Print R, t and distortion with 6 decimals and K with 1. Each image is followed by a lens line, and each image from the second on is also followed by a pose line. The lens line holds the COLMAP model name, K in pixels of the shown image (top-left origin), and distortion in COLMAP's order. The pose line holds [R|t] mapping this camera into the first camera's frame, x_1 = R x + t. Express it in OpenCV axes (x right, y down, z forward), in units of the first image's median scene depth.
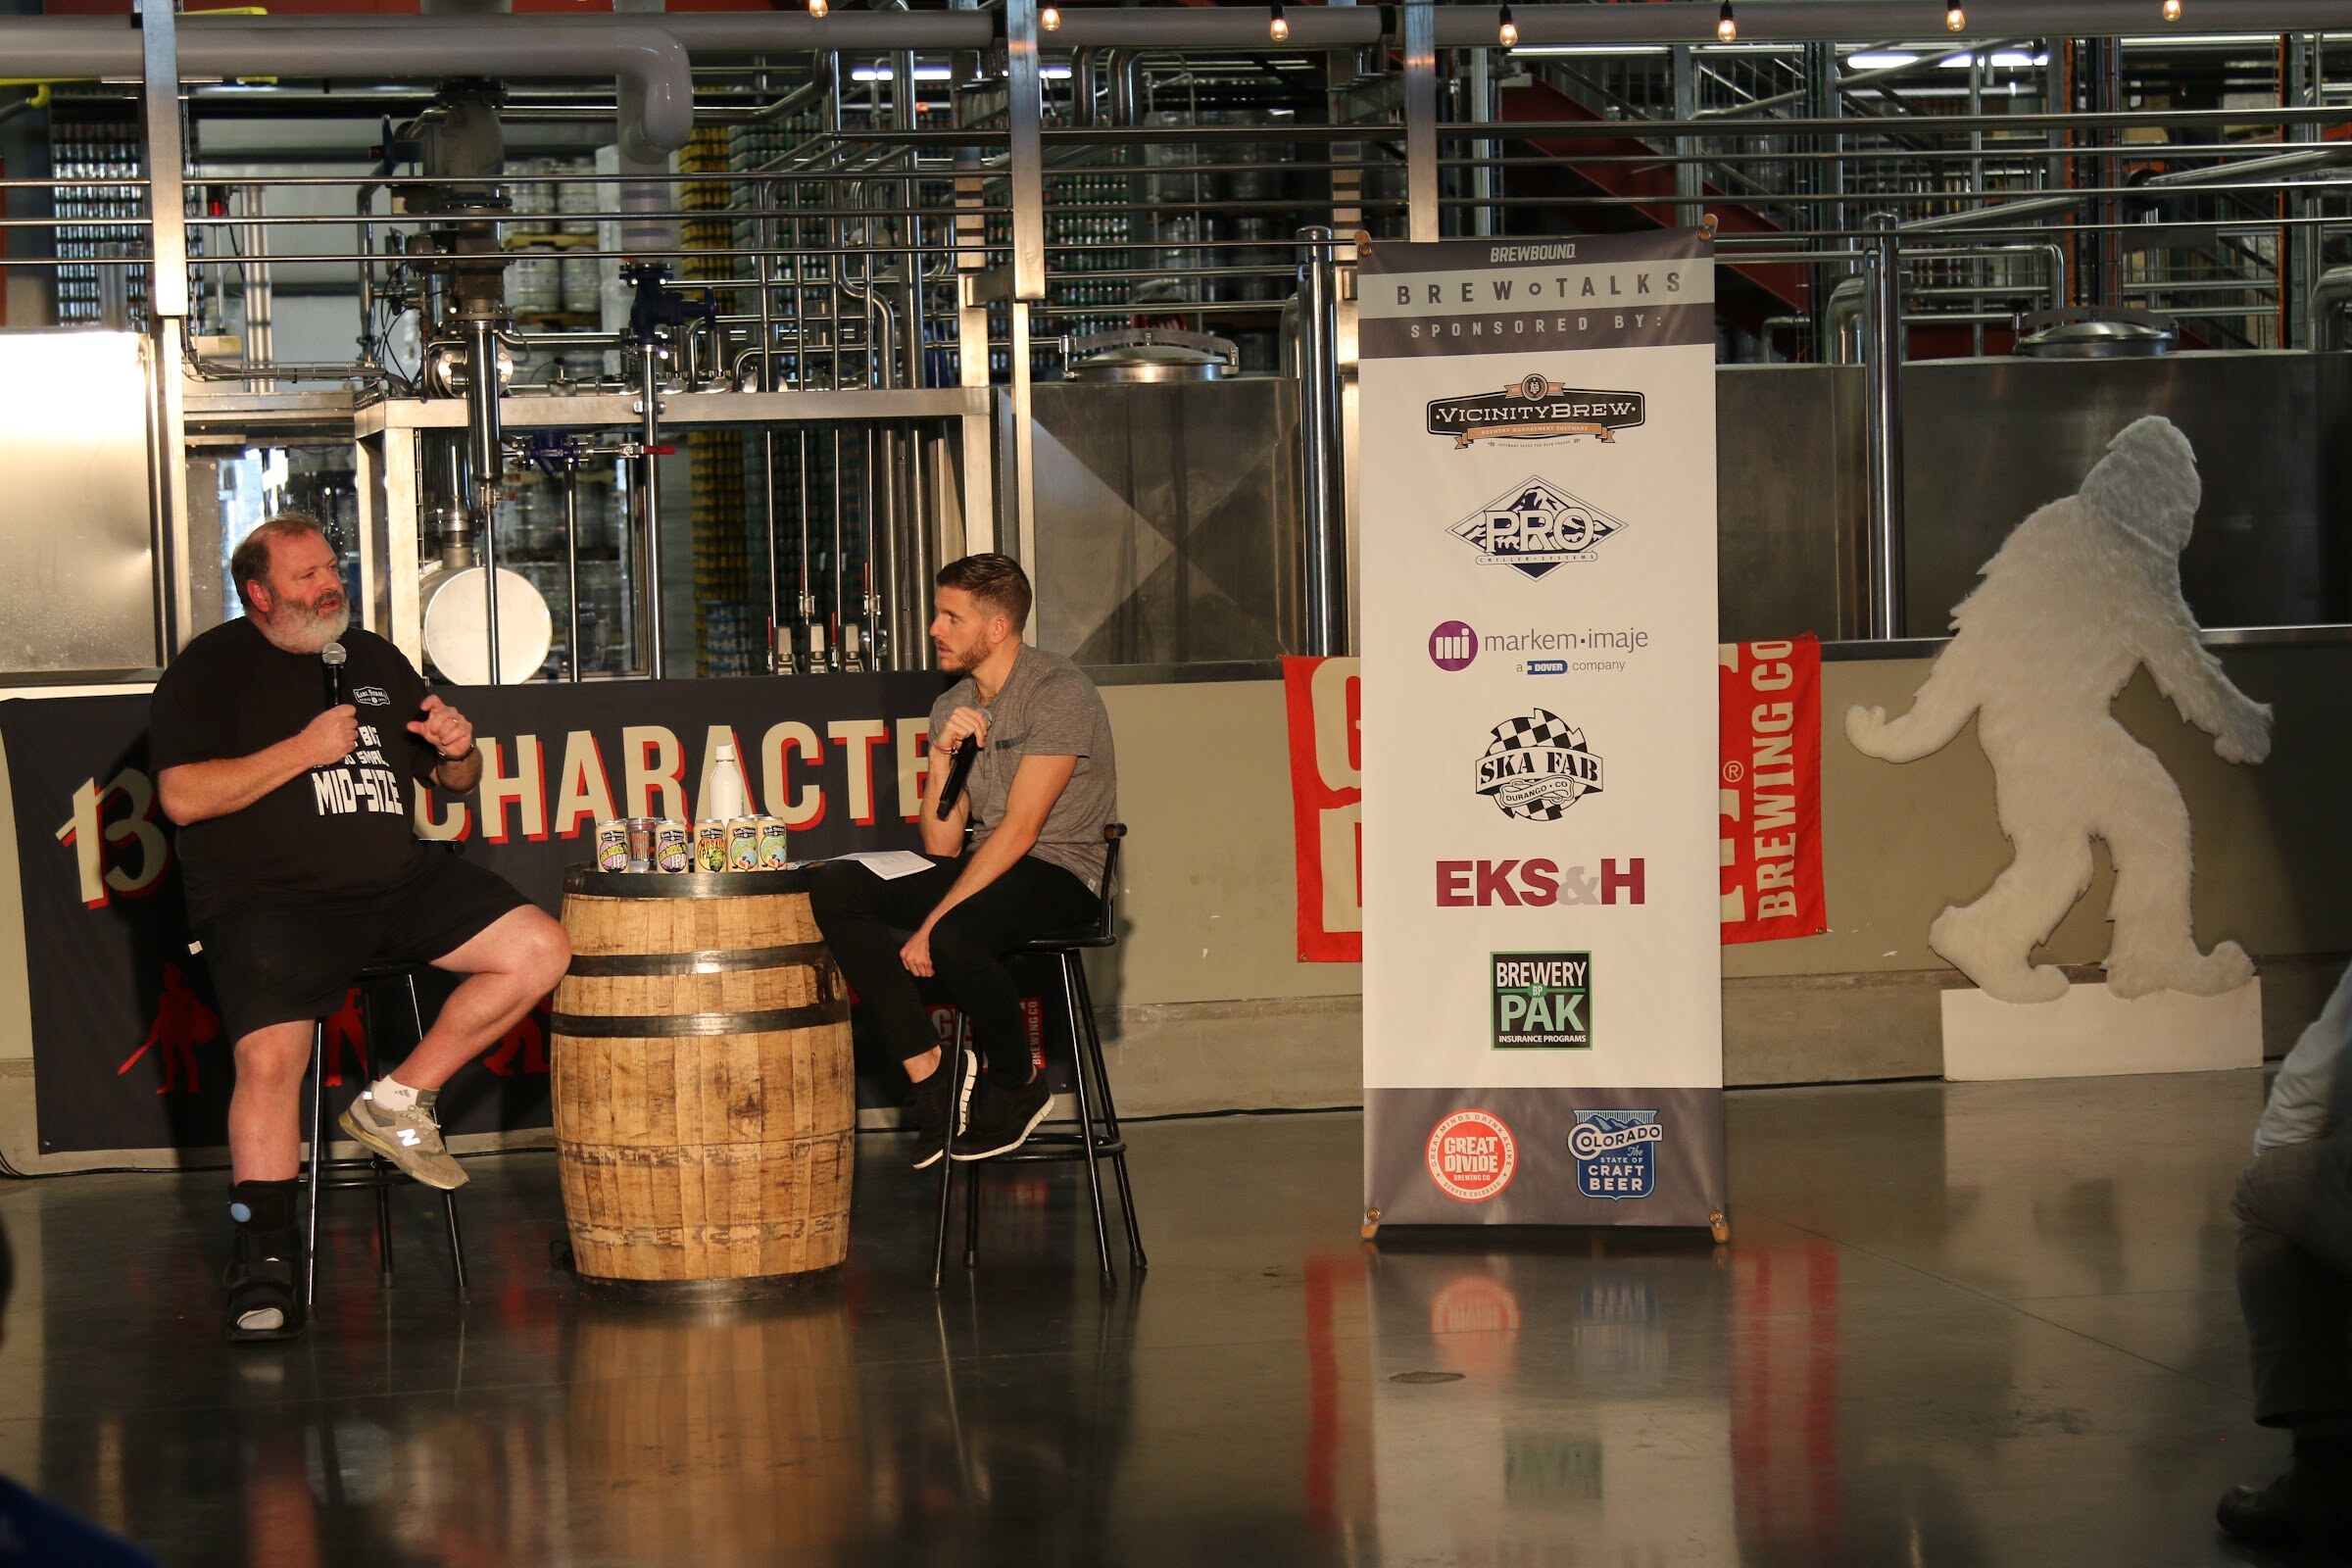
lens RADIAL K [[5588.1, 0, 1201.4], [0, 5588.1, 783.8], [0, 0, 1]] dist [0.145499, -0.159987]
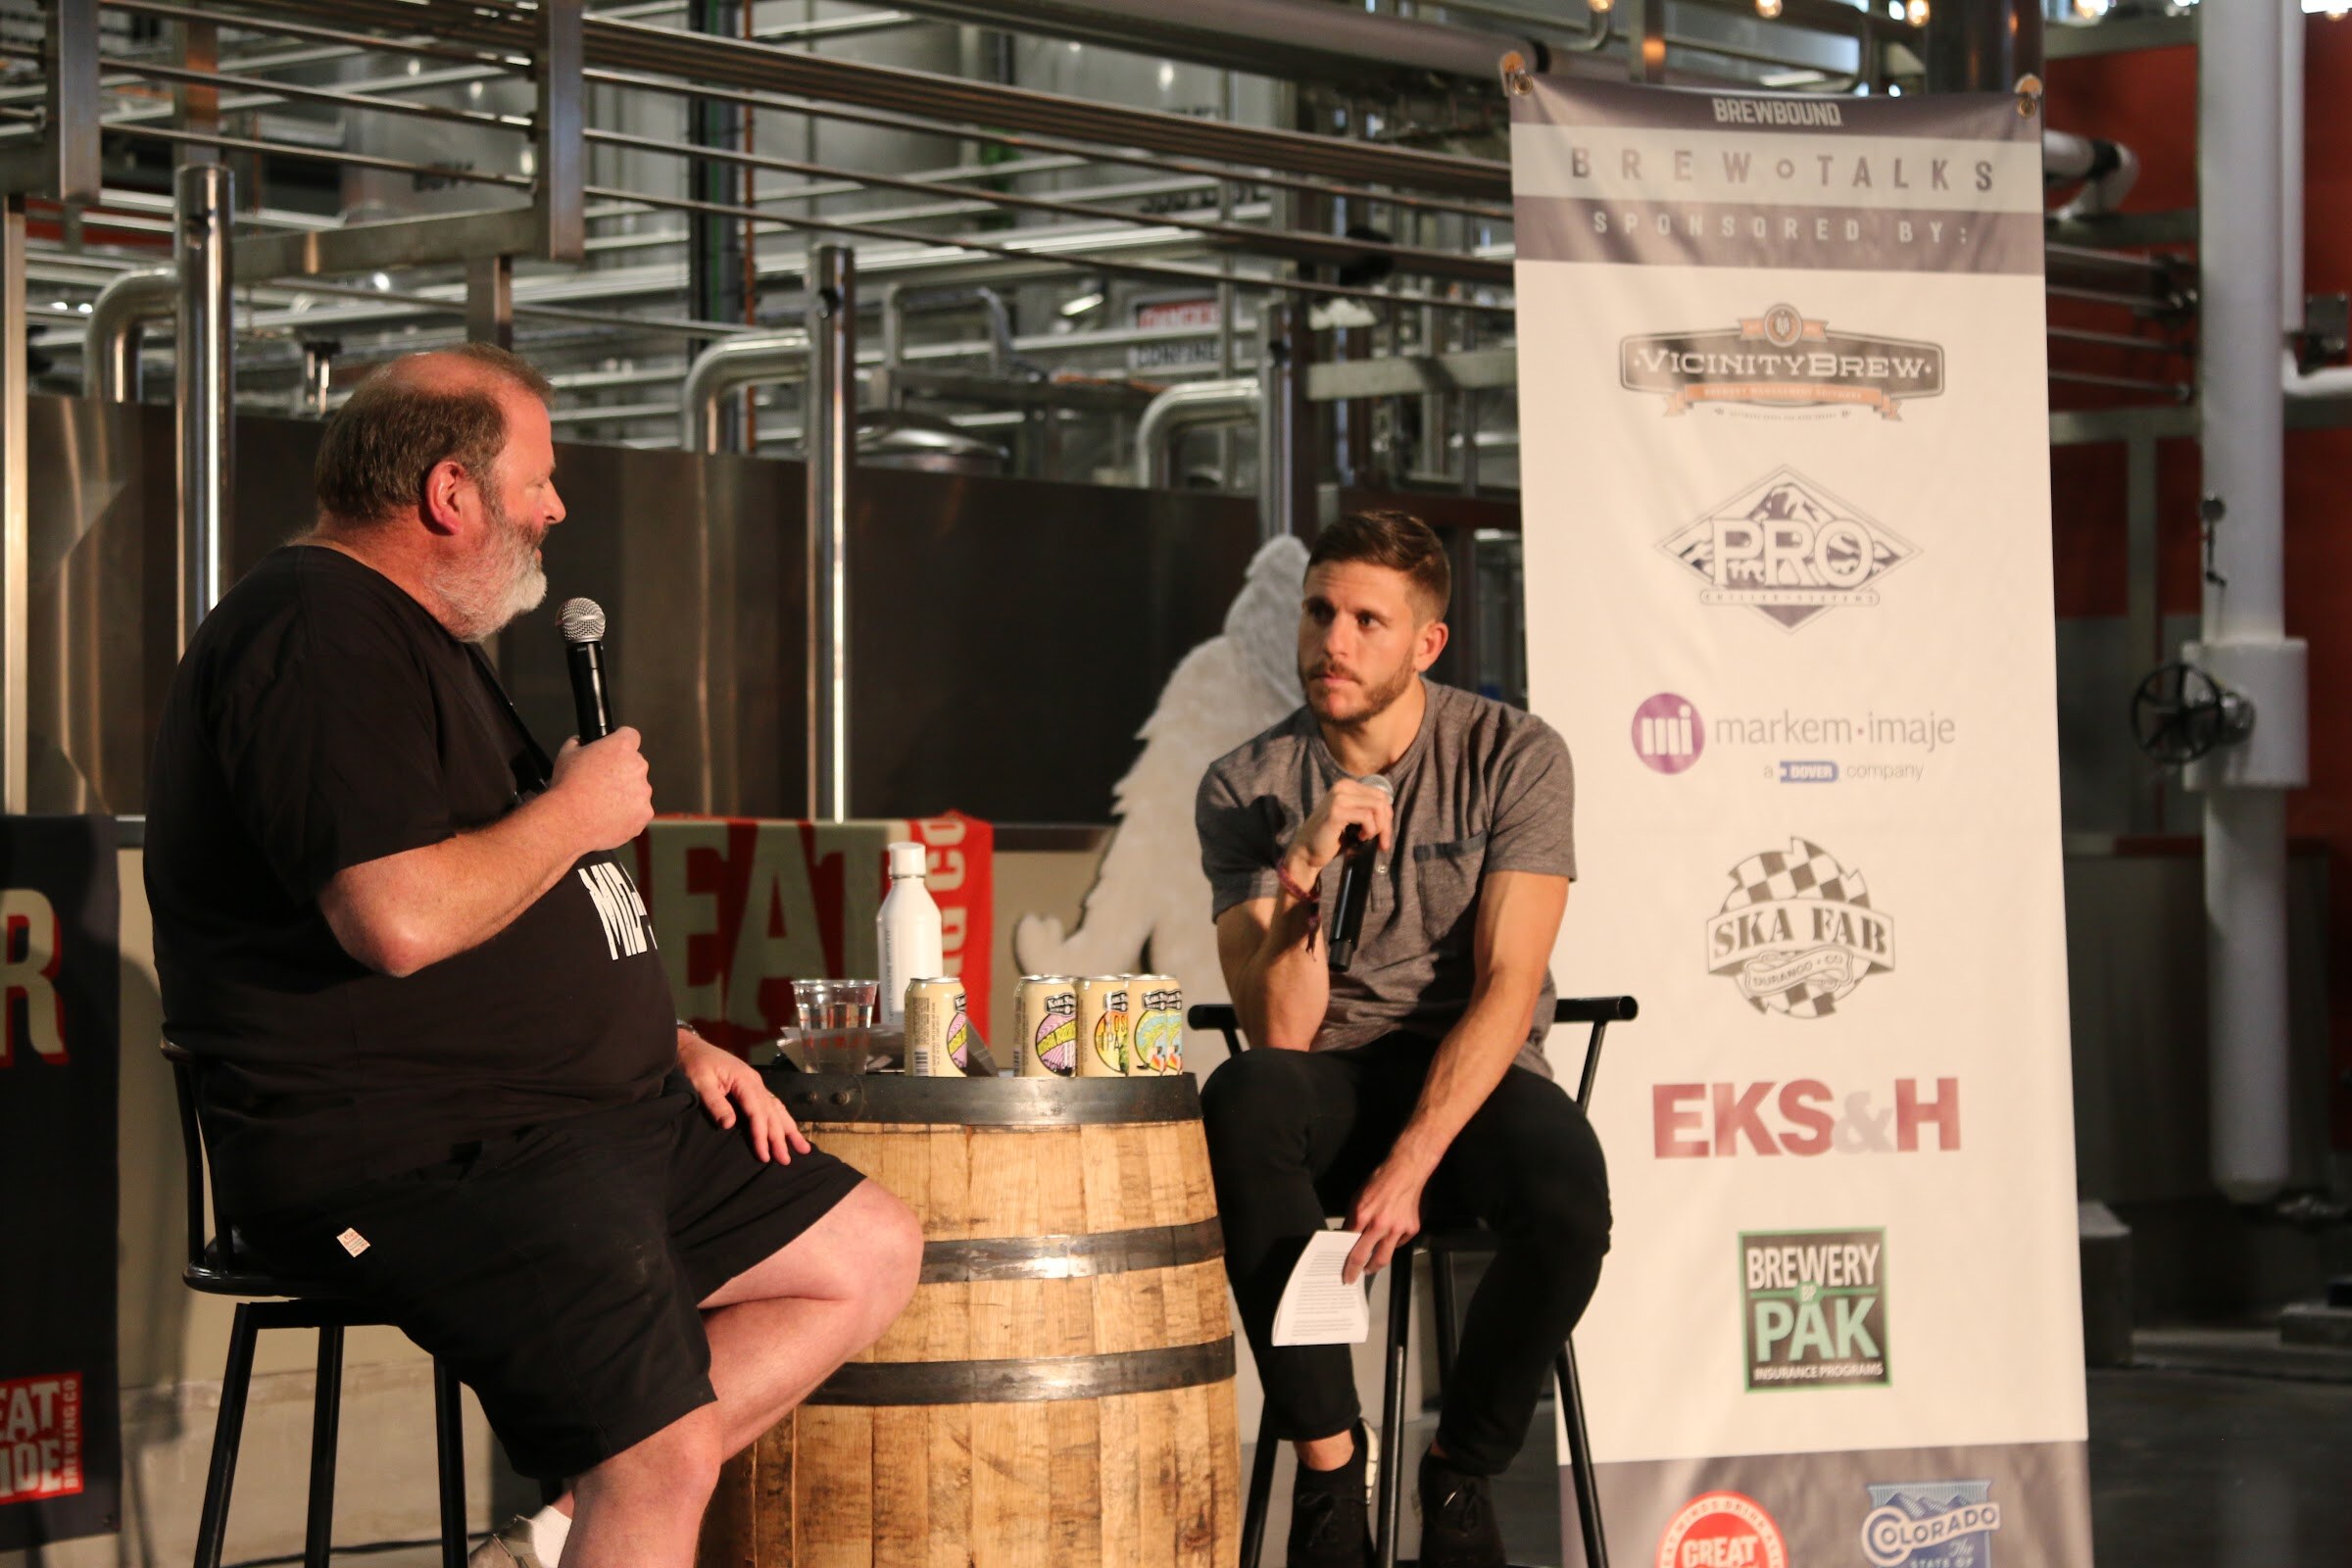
lens RADIAL K [[5652.9, 0, 1176.0], [0, 5652.9, 784.0], [0, 0, 1]] dist [0.166626, 0.176245]
pose [[0.776831, 0.035874, 0.628687, -0.390773], [0.011150, 0.997436, -0.070693, 0.024459], [-0.629611, 0.061926, 0.774439, 0.555653]]
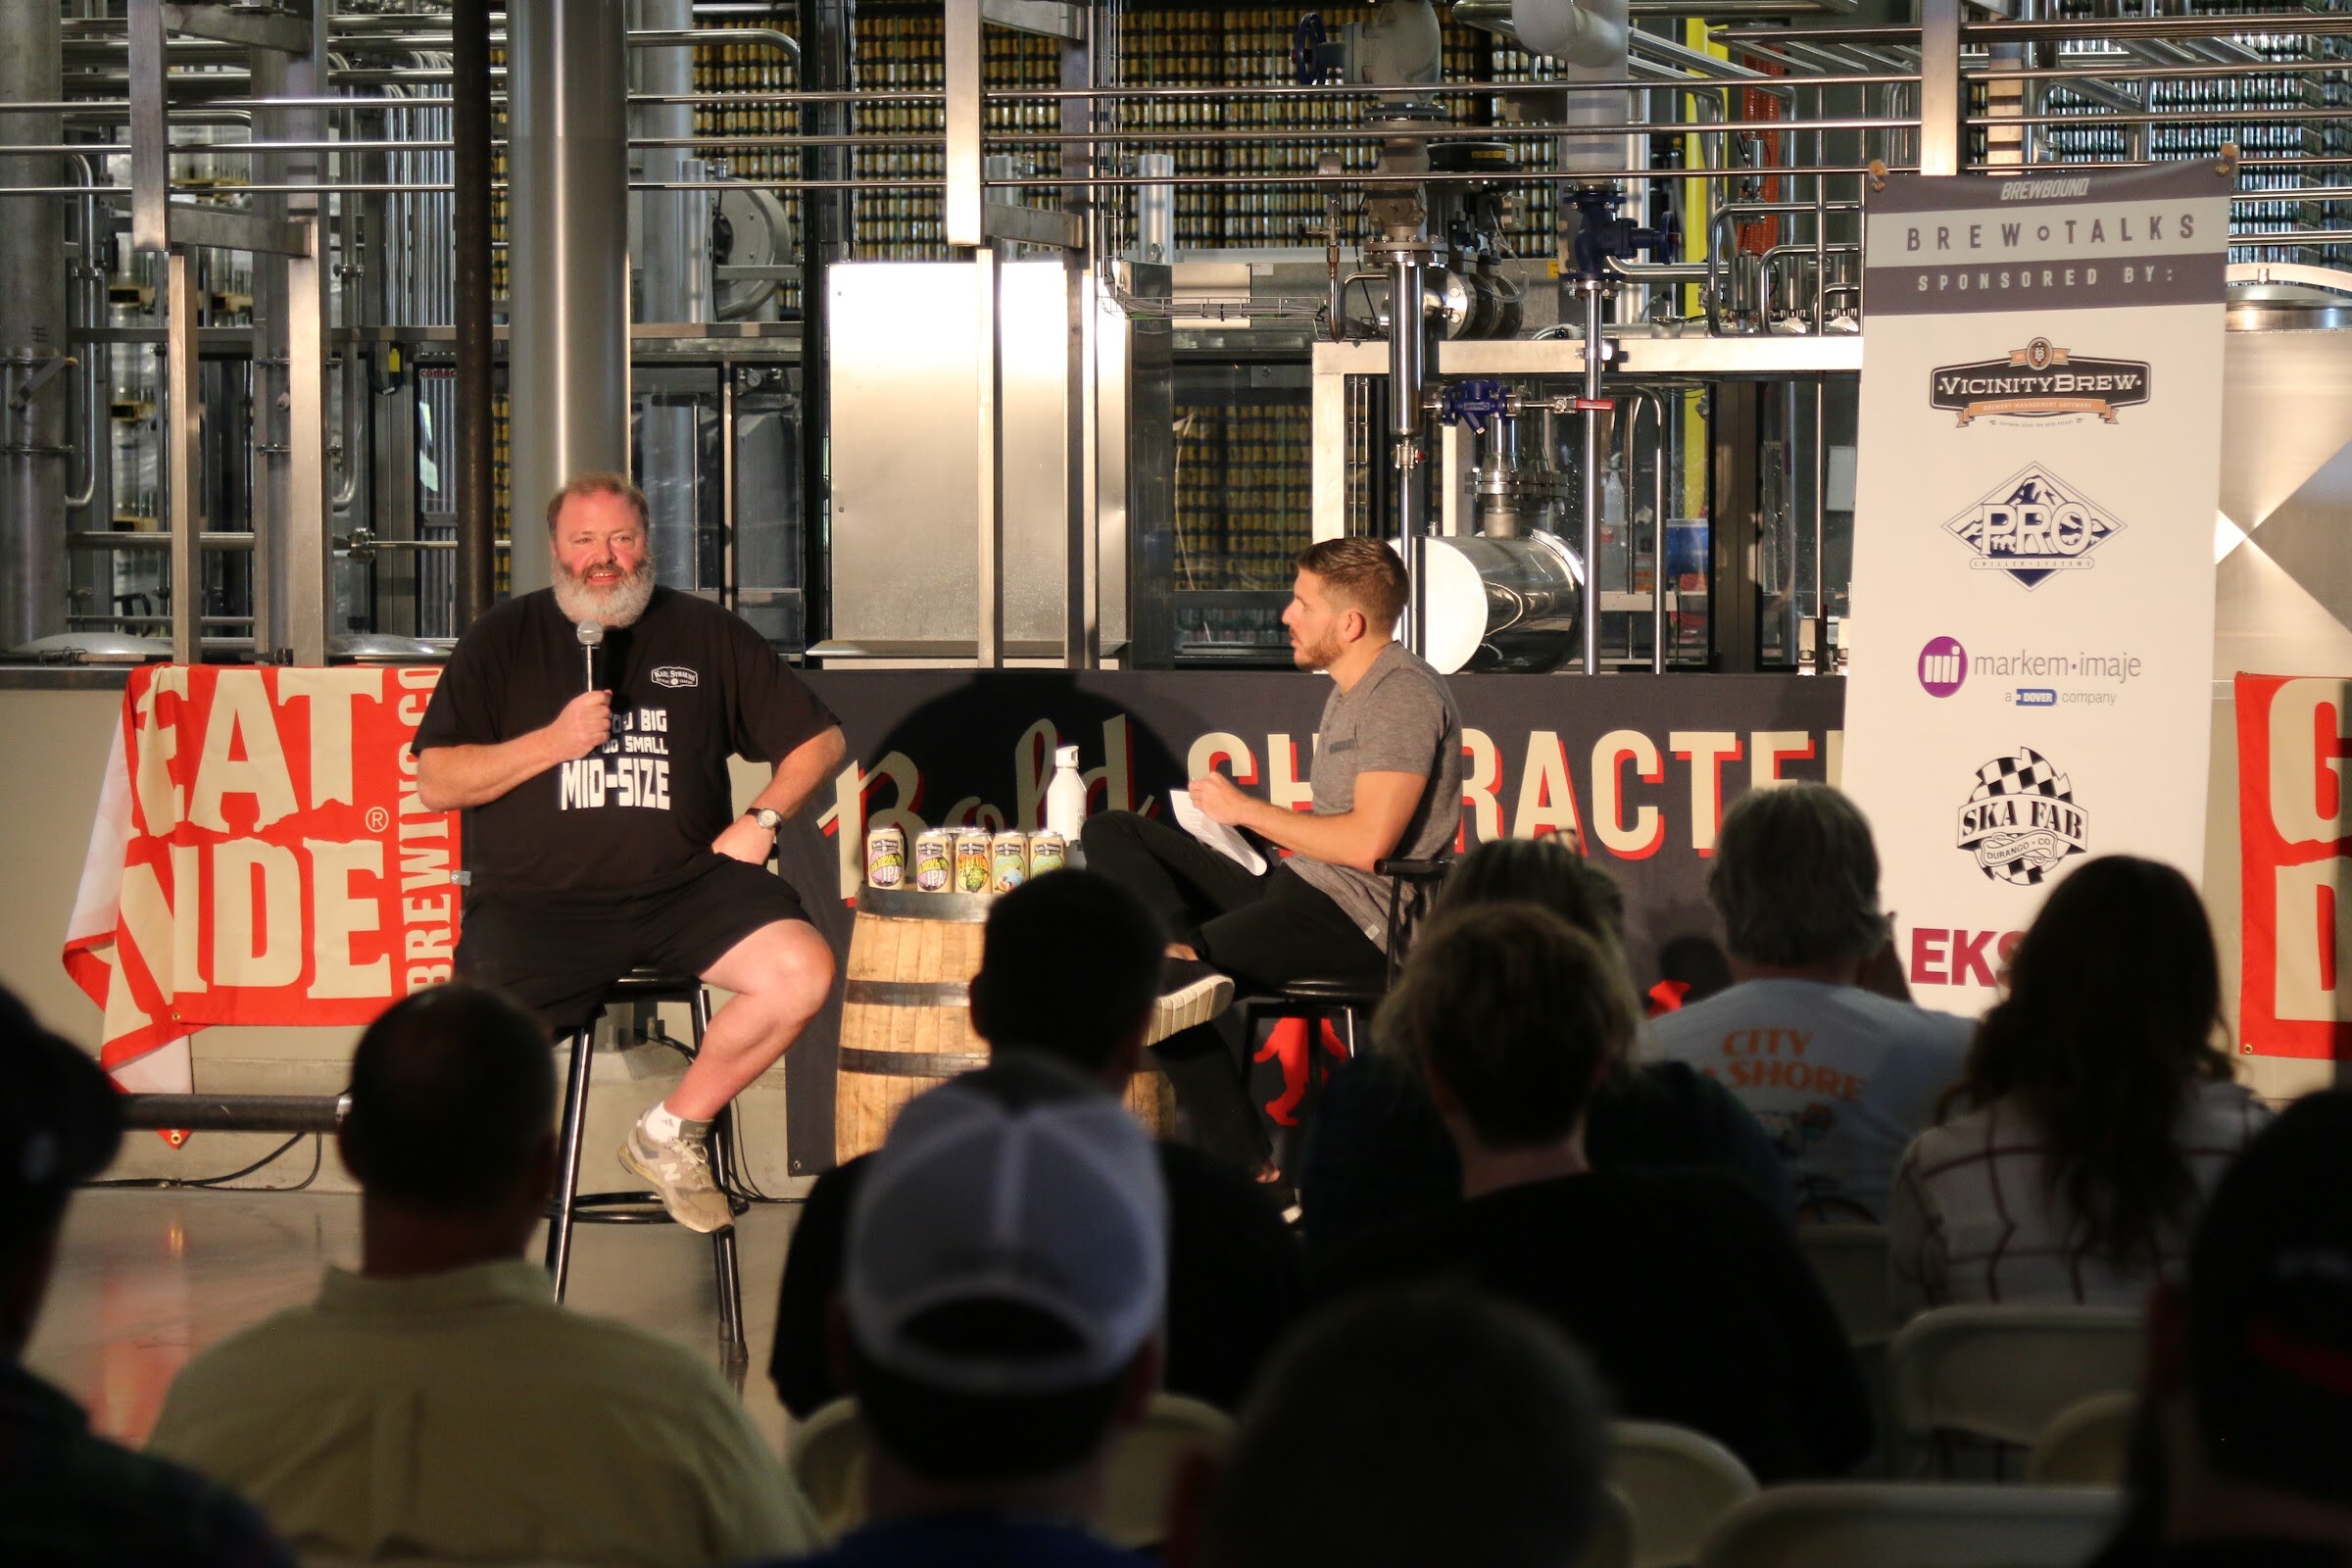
lens RADIAL K [[7001.8, 0, 1176.0], [0, 7001.8, 784.0], [0, 0, 1]] dist [0.151519, 1.737205]
pose [[0.893041, 0.044060, -0.447814, 0.409452], [-0.043835, 0.998980, 0.010873, -0.013831], [0.447836, 0.009920, 0.894061, 0.028236]]
